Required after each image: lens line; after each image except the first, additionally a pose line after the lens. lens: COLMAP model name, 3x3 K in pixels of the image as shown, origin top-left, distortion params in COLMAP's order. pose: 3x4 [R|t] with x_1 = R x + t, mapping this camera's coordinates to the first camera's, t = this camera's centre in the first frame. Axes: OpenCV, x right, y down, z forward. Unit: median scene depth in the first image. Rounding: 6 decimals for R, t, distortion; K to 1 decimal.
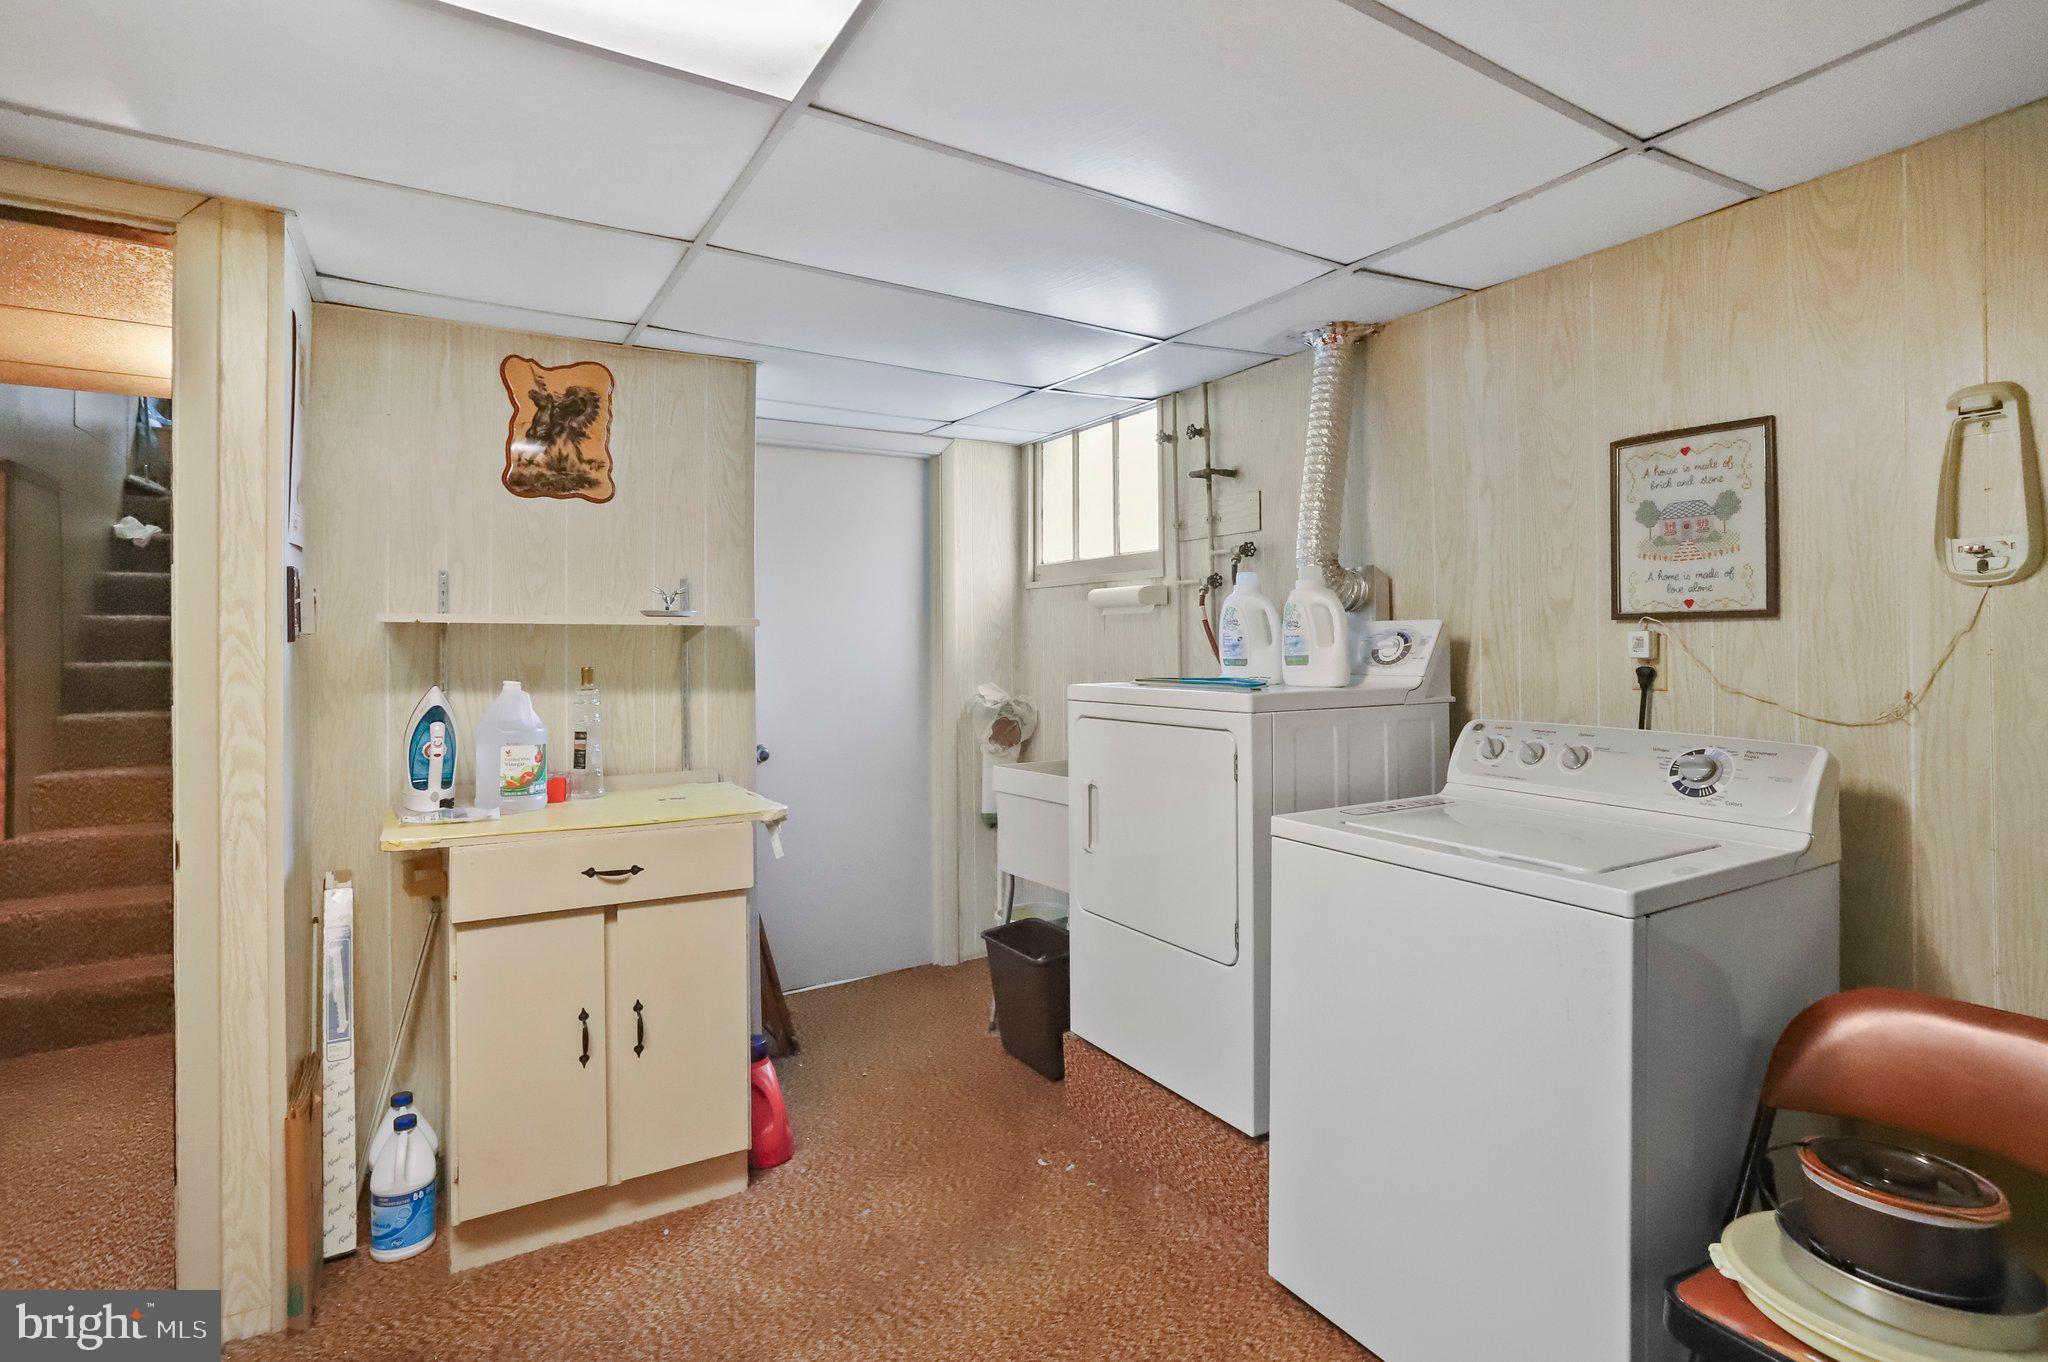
lens RADIAL K [[1016.9, 0, 1039.1], [0, 1016.9, 661.8], [0, 0, 1]] dist [-0.038764, 0.016070]
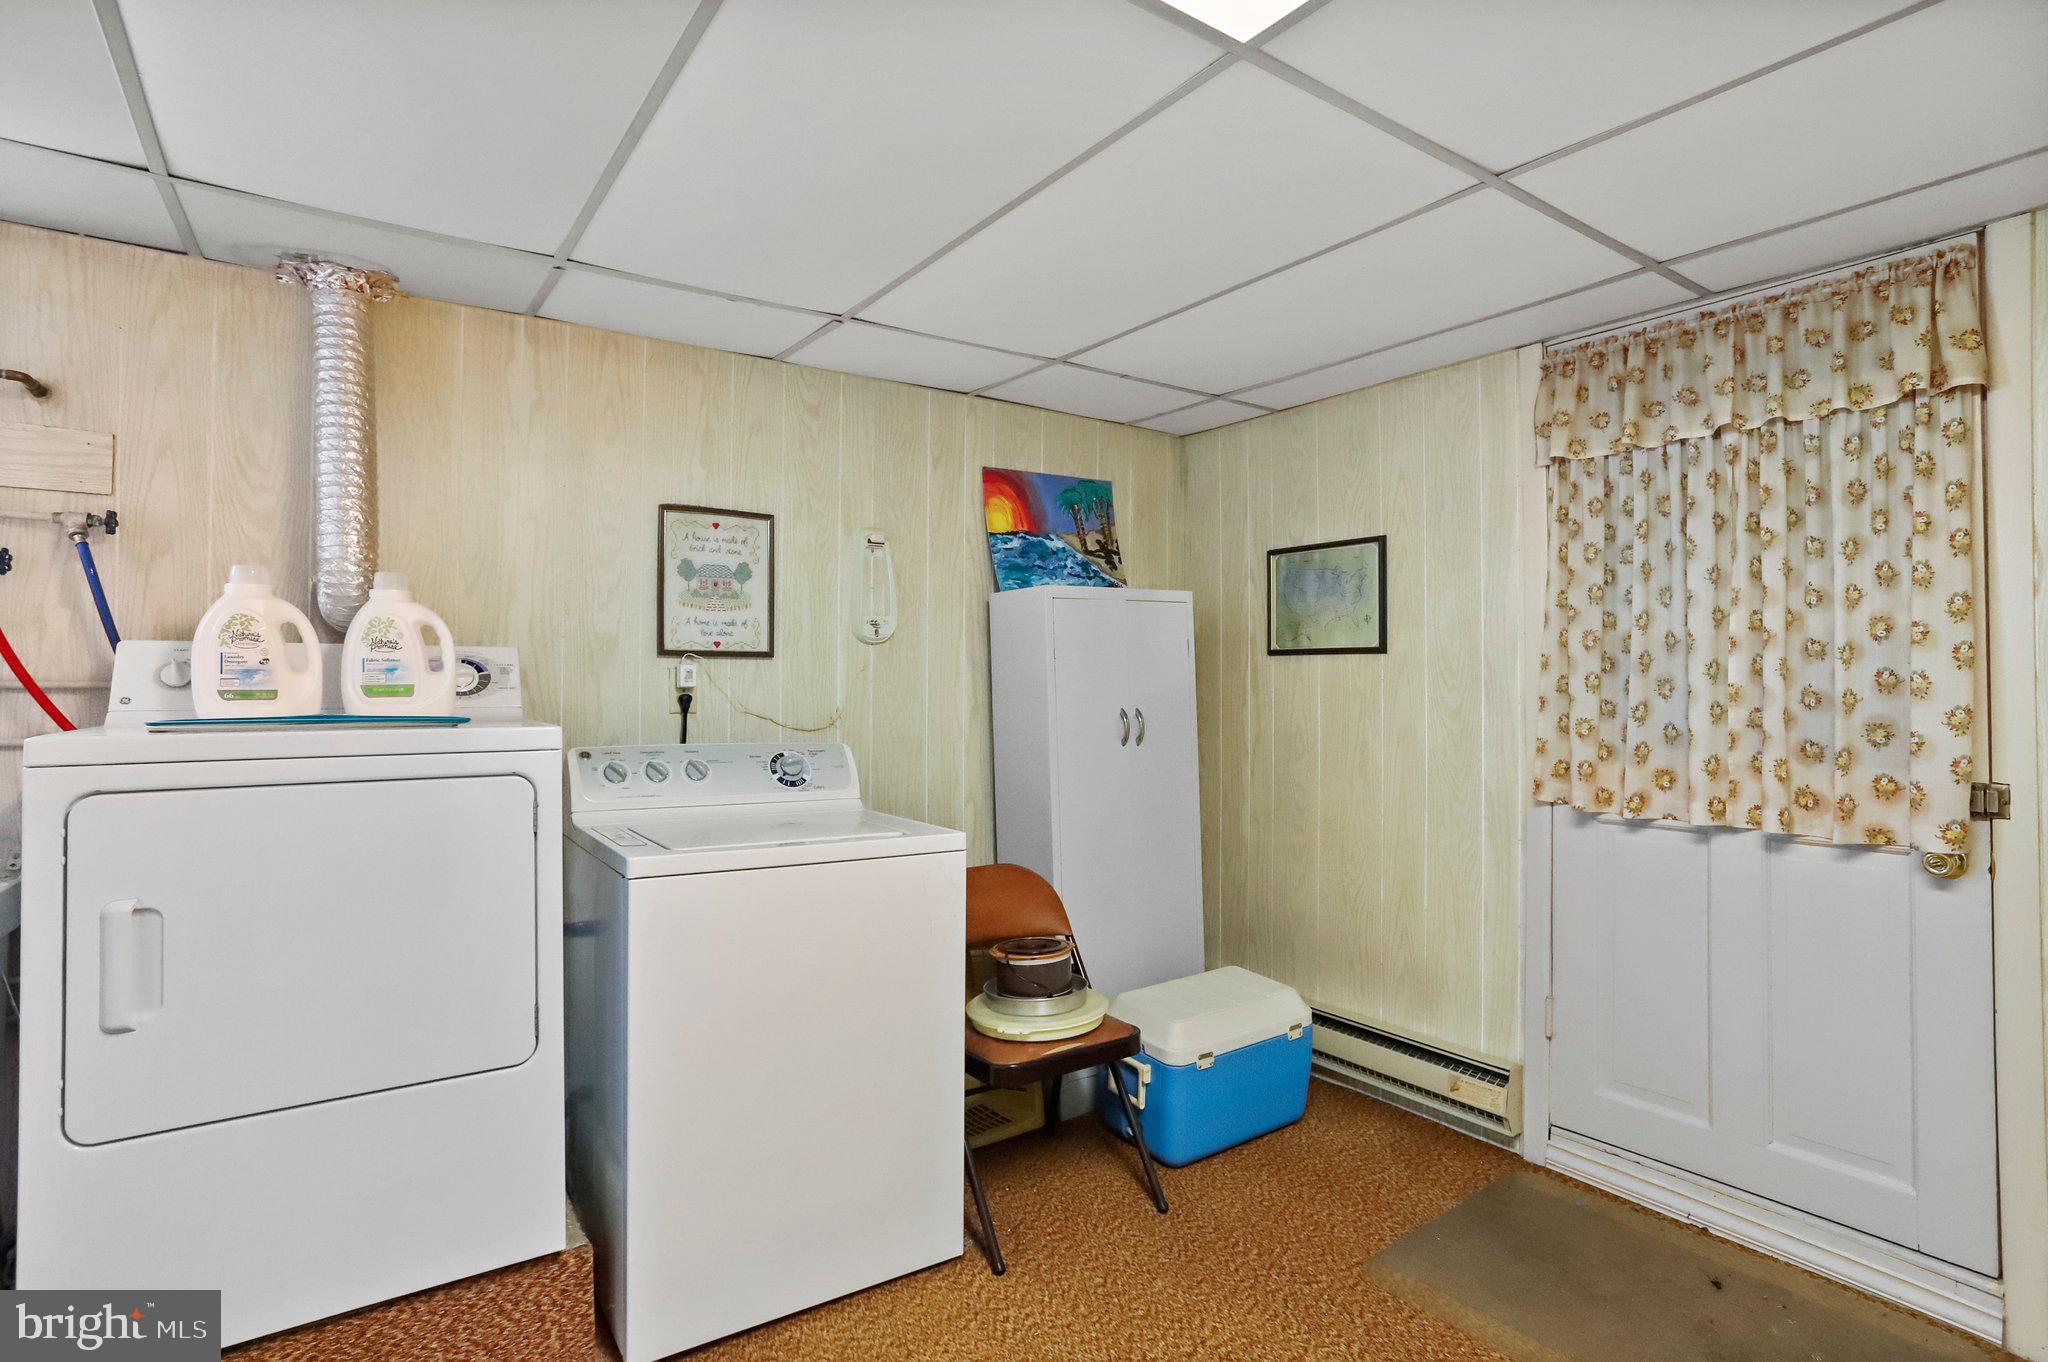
lens RADIAL K [[1016.9, 0, 1026.9], [0, 1016.9, 684.6], [0, 0, 1]] dist [-0.038764, 0.016070]
pose [[-0.059302, 0.007312, 0.998213, -0.655919], [0.015850, 0.999854, -0.006382, 0.007502], [-0.998114, 0.015443, -0.059409, 0.666460]]
